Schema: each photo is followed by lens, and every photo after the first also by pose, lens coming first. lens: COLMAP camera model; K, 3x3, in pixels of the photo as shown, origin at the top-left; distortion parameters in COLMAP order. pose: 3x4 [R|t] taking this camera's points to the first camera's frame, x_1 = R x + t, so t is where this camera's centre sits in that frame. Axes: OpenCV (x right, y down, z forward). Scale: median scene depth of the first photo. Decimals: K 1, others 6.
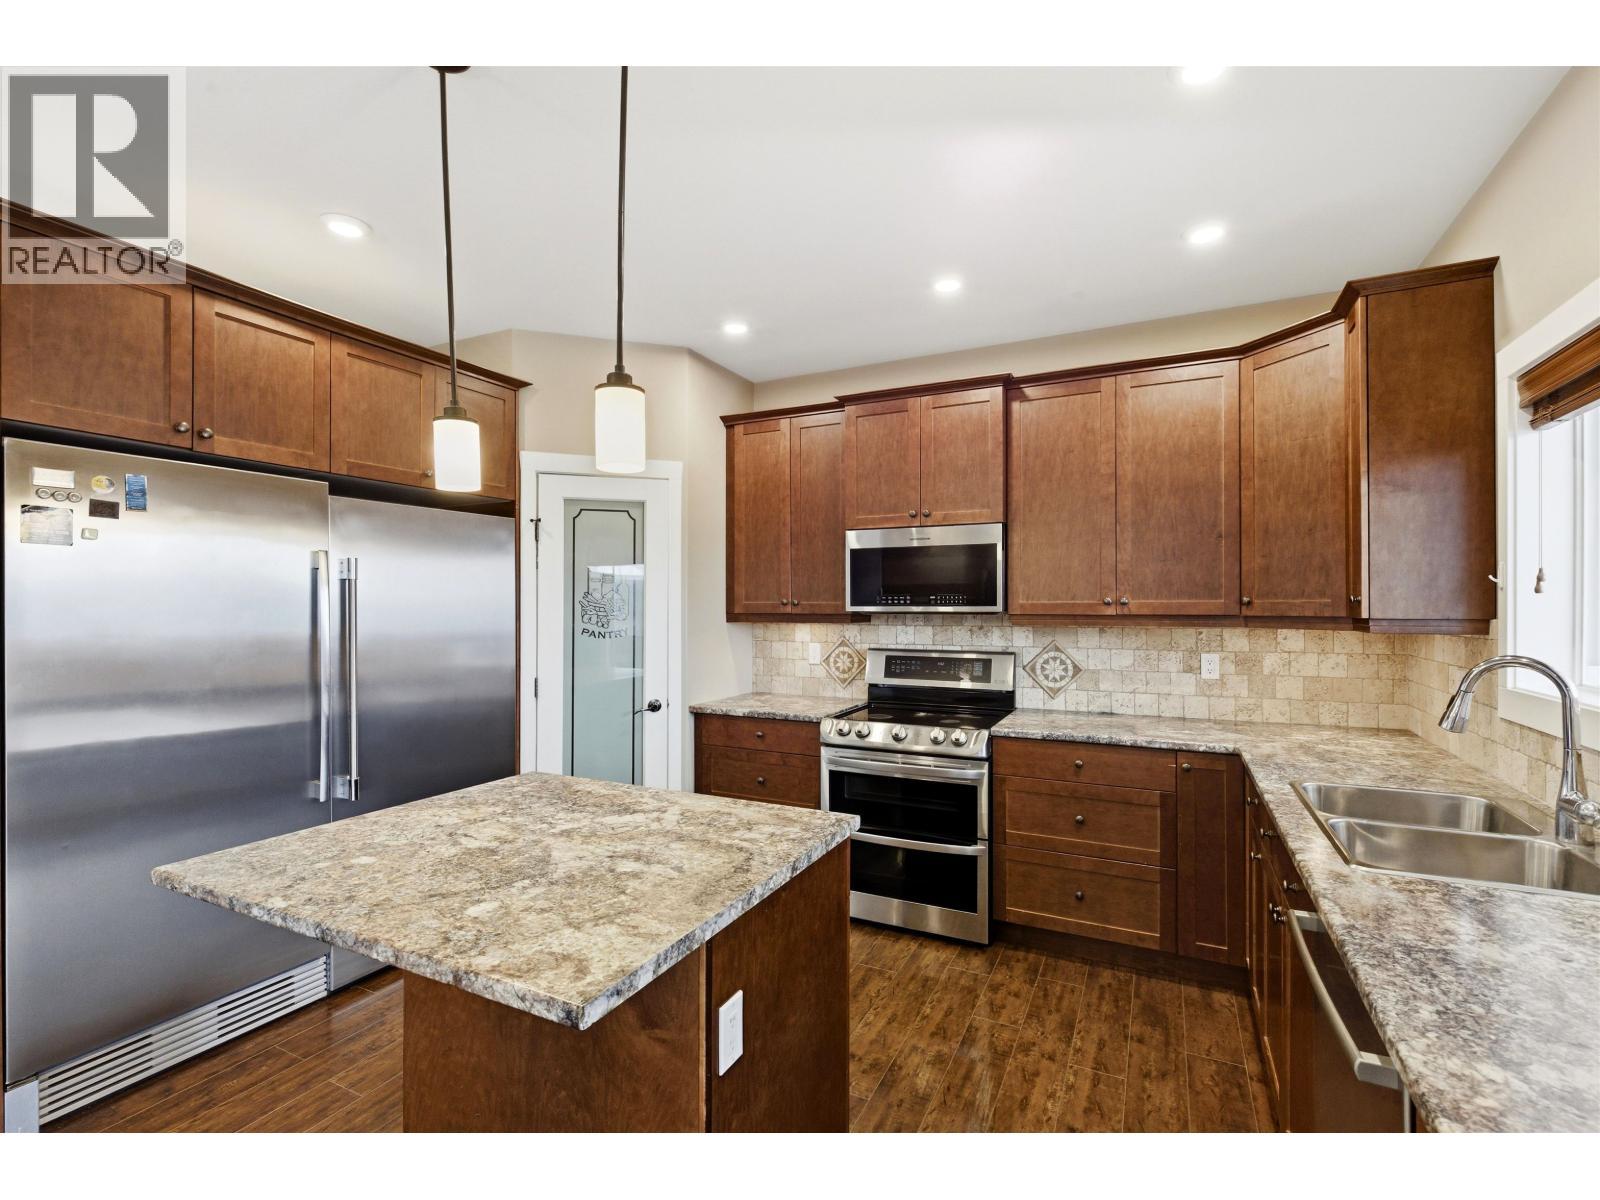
lens RADIAL K [[725.8, 0, 799.4], [0, 725.8, 608.8], [0, 0, 1]] dist [-0.004065, 0.000060]
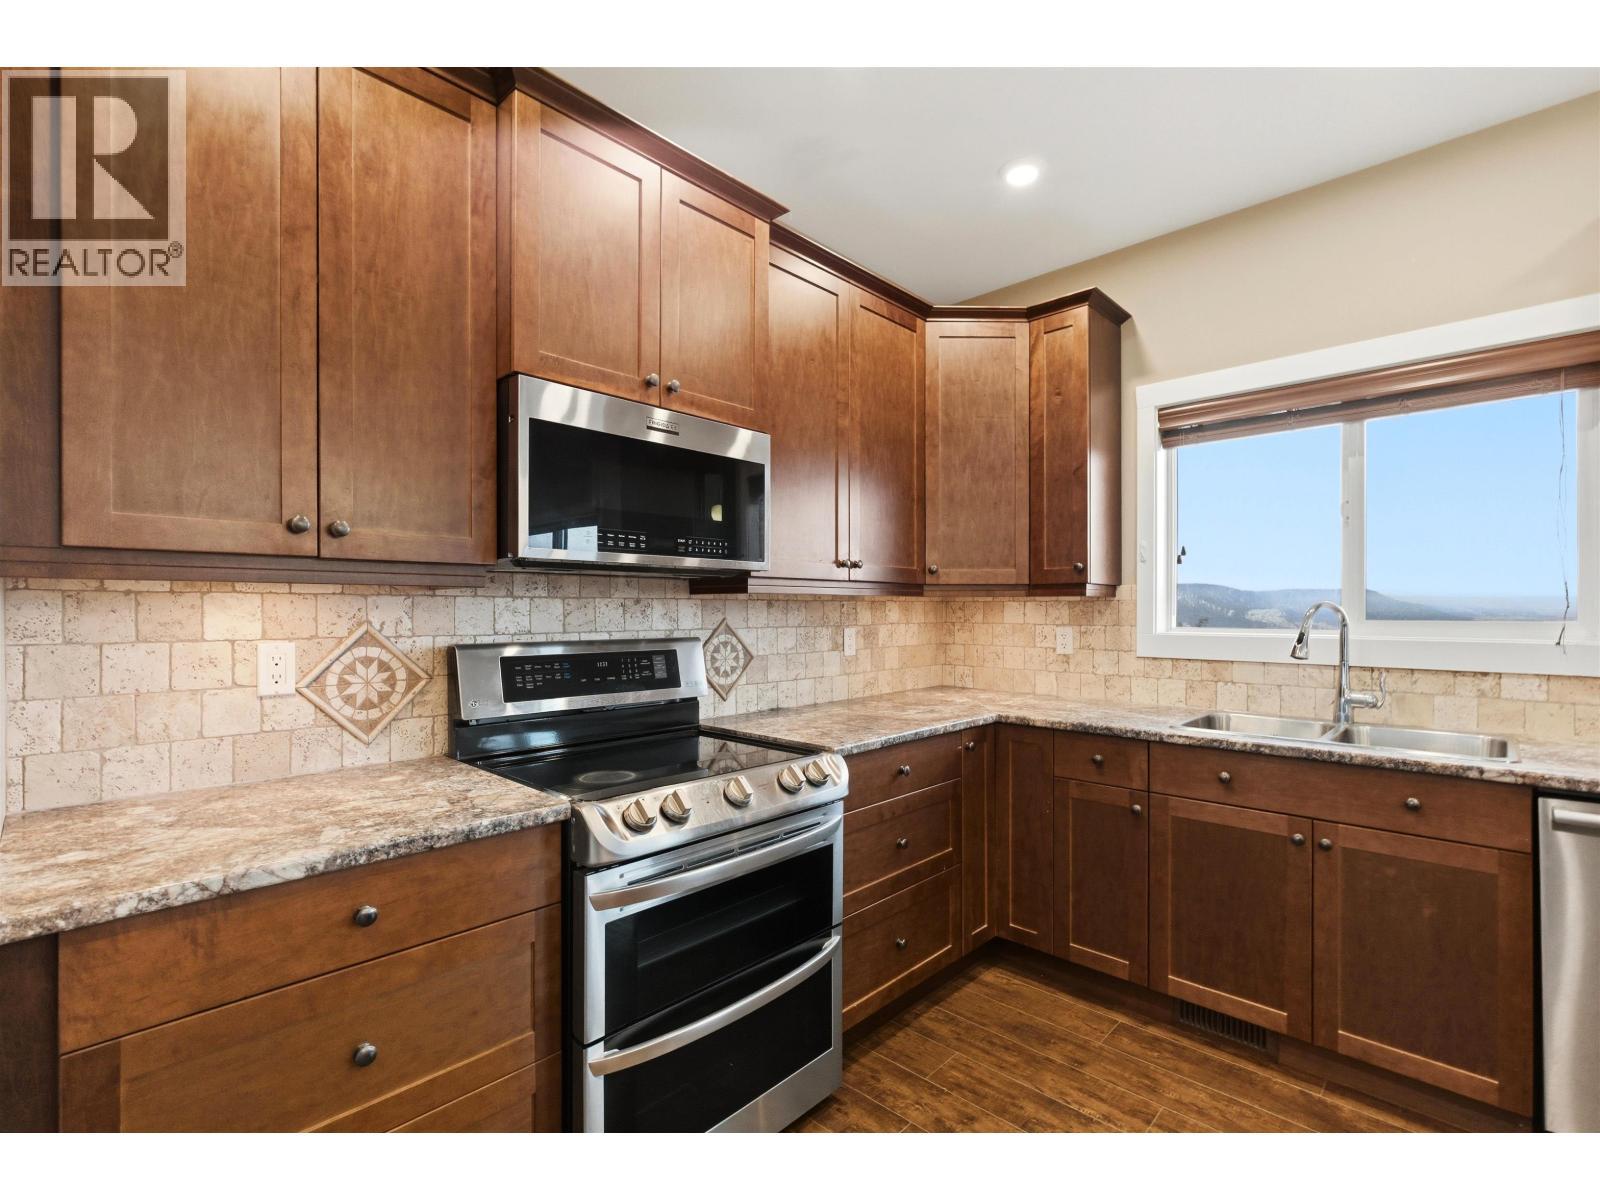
lens RADIAL K [[729.1, 0, 797.9], [0, 729.1, 615.4], [0, 0, 1]] dist [-0.000905, -0.000265]
pose [[0.295862, -0.004844, 0.955218, -0.355146], [0.004557, 0.999983, 0.003660, 0.043587], [-0.955220, 0.003271, 0.295879, 0.821775]]
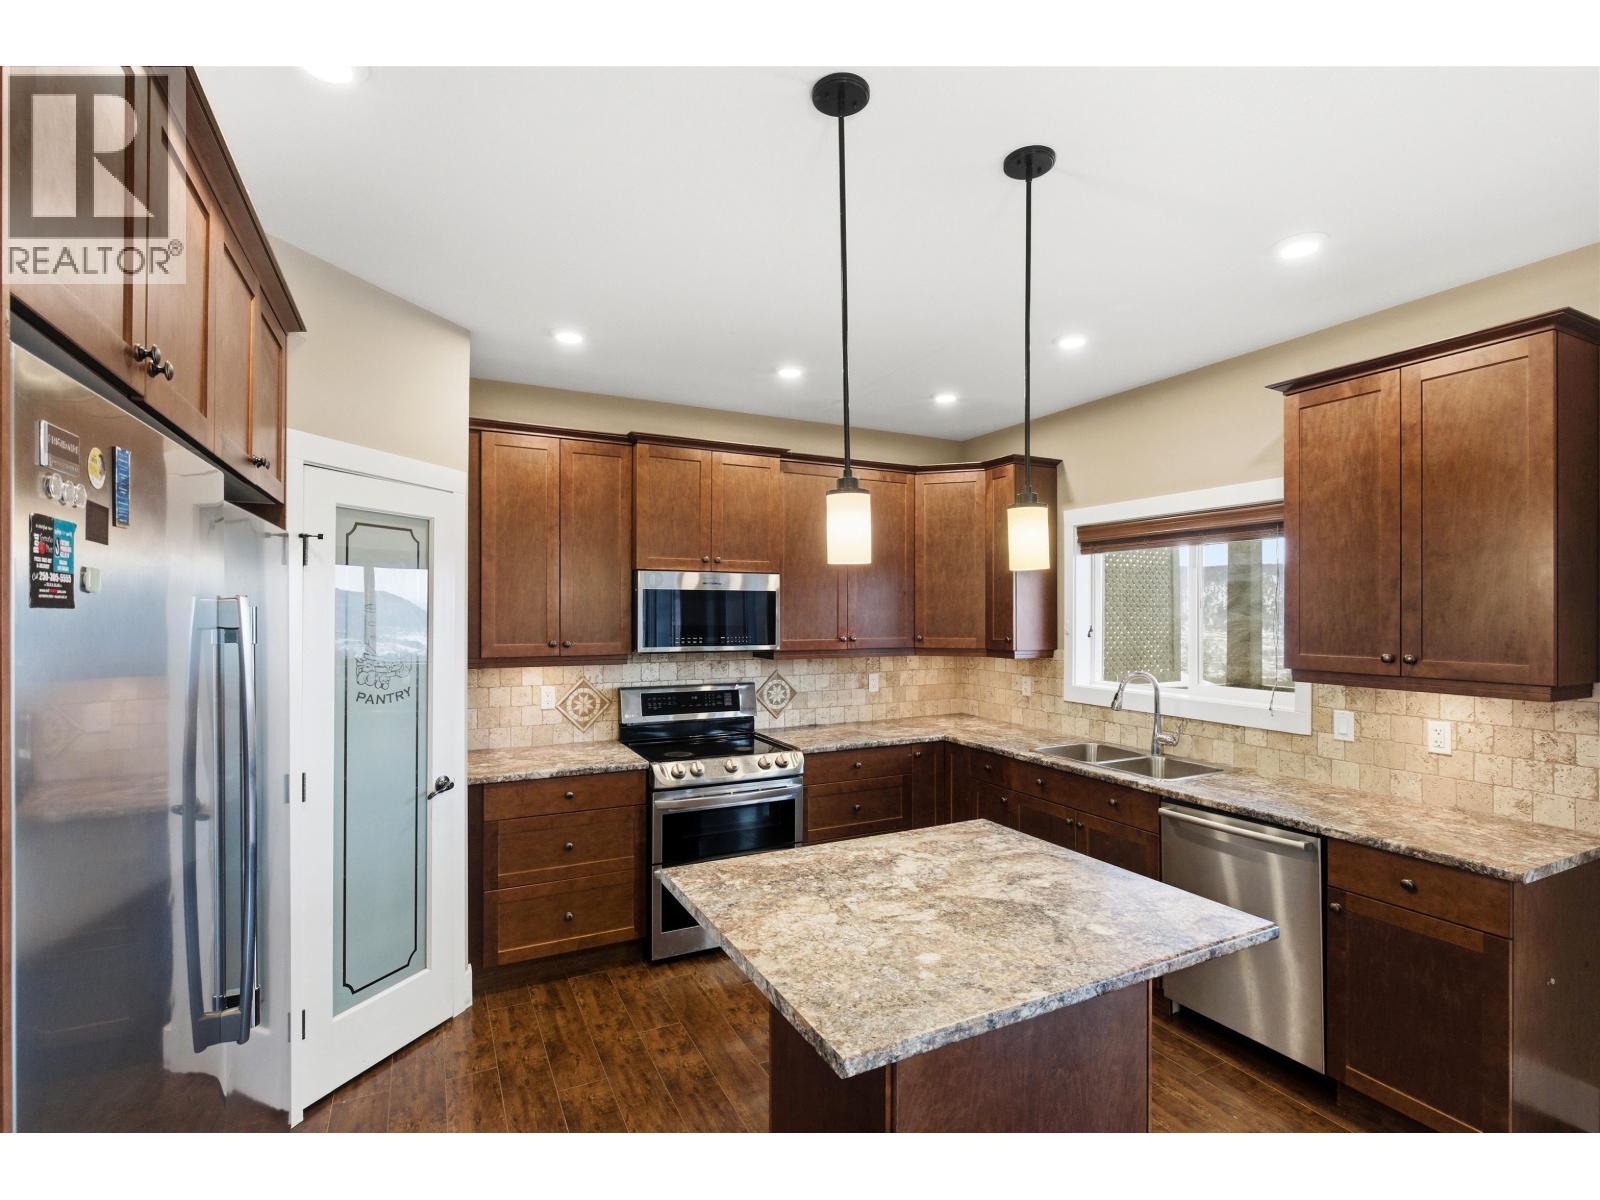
lens RADIAL K [[751.9, 0, 798.0], [0, 751.9, 618.1], [0, 0, 1]] dist [-0.007843, 0.000125]
pose [[0.599245, -0.003711, 0.800557, -0.715884], [0.001551, 0.999993, 0.003475, -0.053499], [-0.800564, -0.000841, 0.599246, 0.254892]]
